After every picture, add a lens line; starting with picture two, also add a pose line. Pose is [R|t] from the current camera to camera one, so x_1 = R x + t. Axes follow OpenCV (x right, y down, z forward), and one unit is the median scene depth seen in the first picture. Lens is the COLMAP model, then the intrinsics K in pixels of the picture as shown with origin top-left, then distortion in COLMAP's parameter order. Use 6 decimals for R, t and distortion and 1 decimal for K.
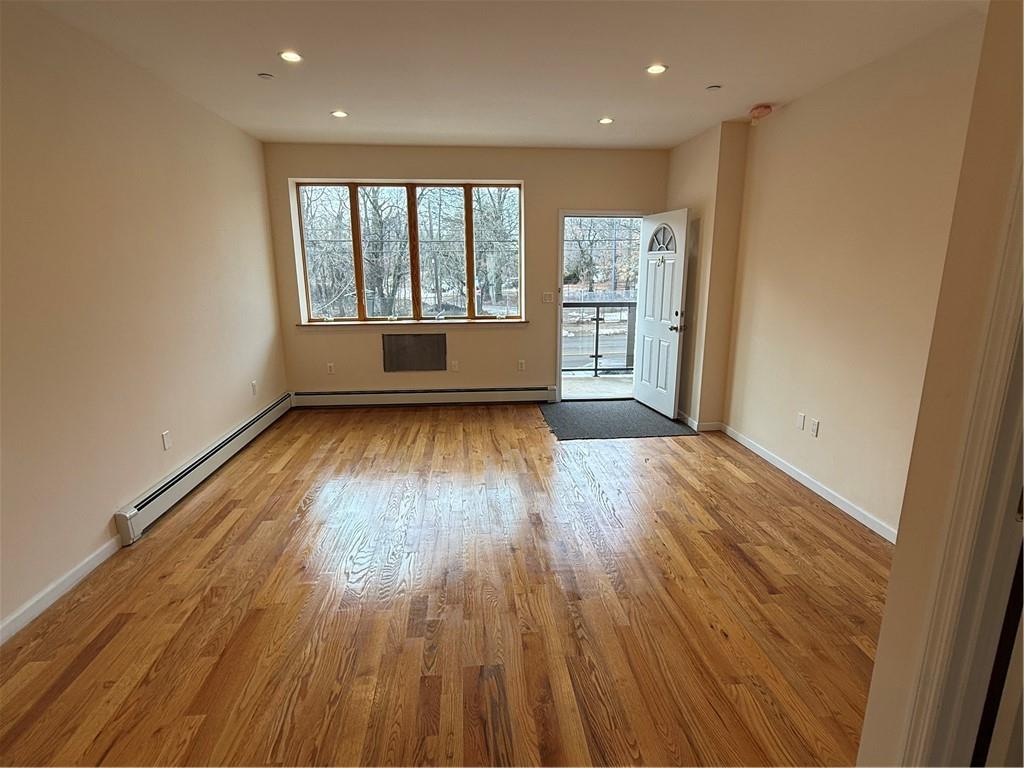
lens RADIAL K [[528.2, 0, 514.3], [0, 528.2, 386.6], [0, 0, 1]] dist [-0.005527, 0.002981]
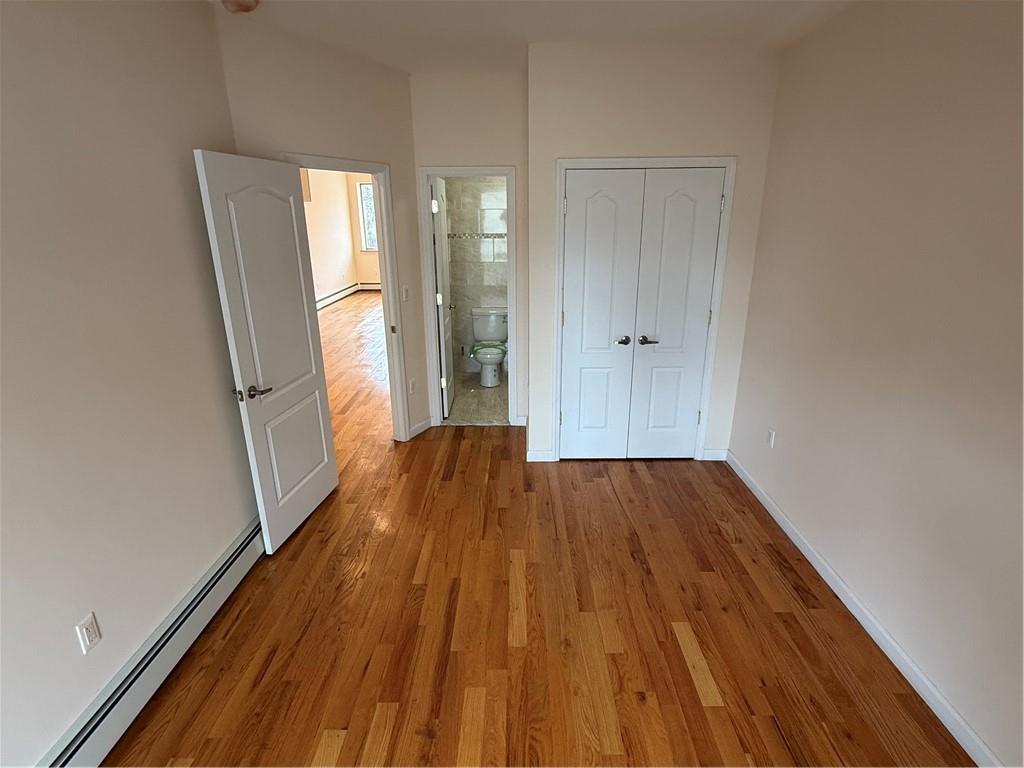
lens RADIAL K [[528.2, 0, 512.4], [0, 528.2, 380.6], [0, 0, 1]] dist [-0.005527, 0.002981]
pose [[0.994070, 0.027205, -0.105285, 0.484252], [-0.018166, 0.996140, 0.085883, 0.233894], [0.107215, -0.083461, 0.990727, -1.211099]]
